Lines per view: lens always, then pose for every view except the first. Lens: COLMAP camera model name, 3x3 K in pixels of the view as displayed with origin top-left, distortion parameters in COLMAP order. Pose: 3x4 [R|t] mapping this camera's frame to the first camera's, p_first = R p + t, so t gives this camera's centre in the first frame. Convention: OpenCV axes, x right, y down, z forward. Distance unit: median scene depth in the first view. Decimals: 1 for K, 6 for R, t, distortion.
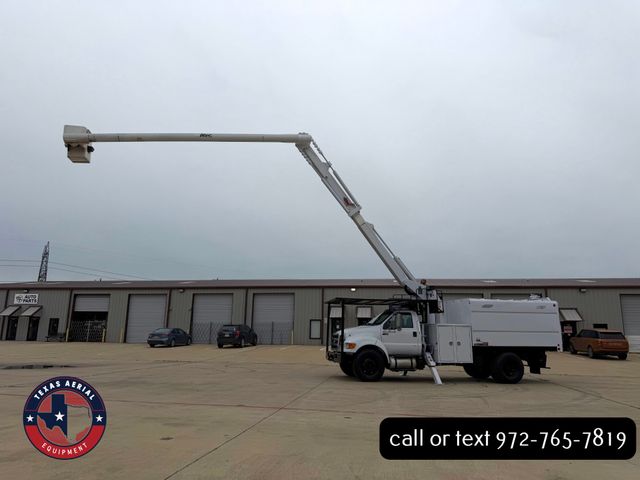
lens RADIAL K [[451.3, 0, 316.3], [0, 451.3, 230.6], [0, 0, 1]] dist [0.116365, -0.179851]
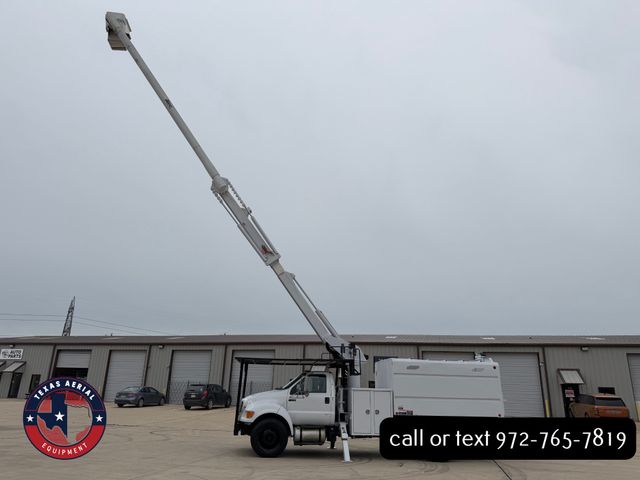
lens RADIAL K [[450.0, 0, 320.0], [0, 450.0, 240.0], [0, 0, 1]] dist [0.103329, -0.135404]
pose [[0.998046, -0.008401, -0.061917, 0.222354], [0.002271, 0.995142, -0.098424, 0.006583], [0.062443, 0.098091, 0.993216, 0.089903]]
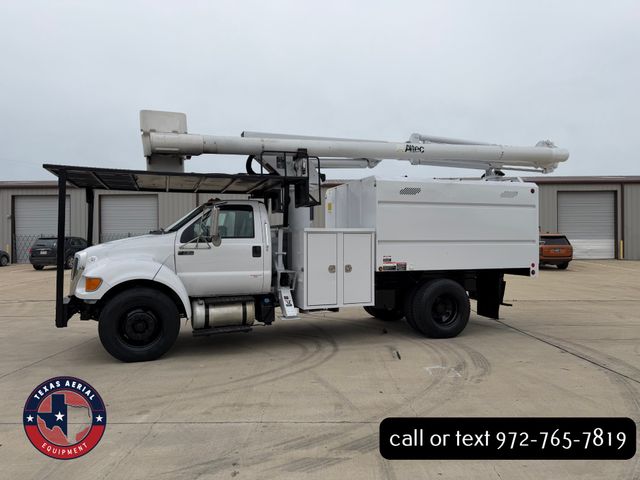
lens RADIAL K [[450.0, 0, 320.0], [0, 450.0, 240.0], [0, 0, 1]] dist [0.103329, -0.135404]
pose [[0.985601, -0.014699, 0.168446, 0.174423], [-0.021194, 0.977618, 0.209316, 0.103519], [-0.167752, -0.209872, 0.963230, 0.478767]]
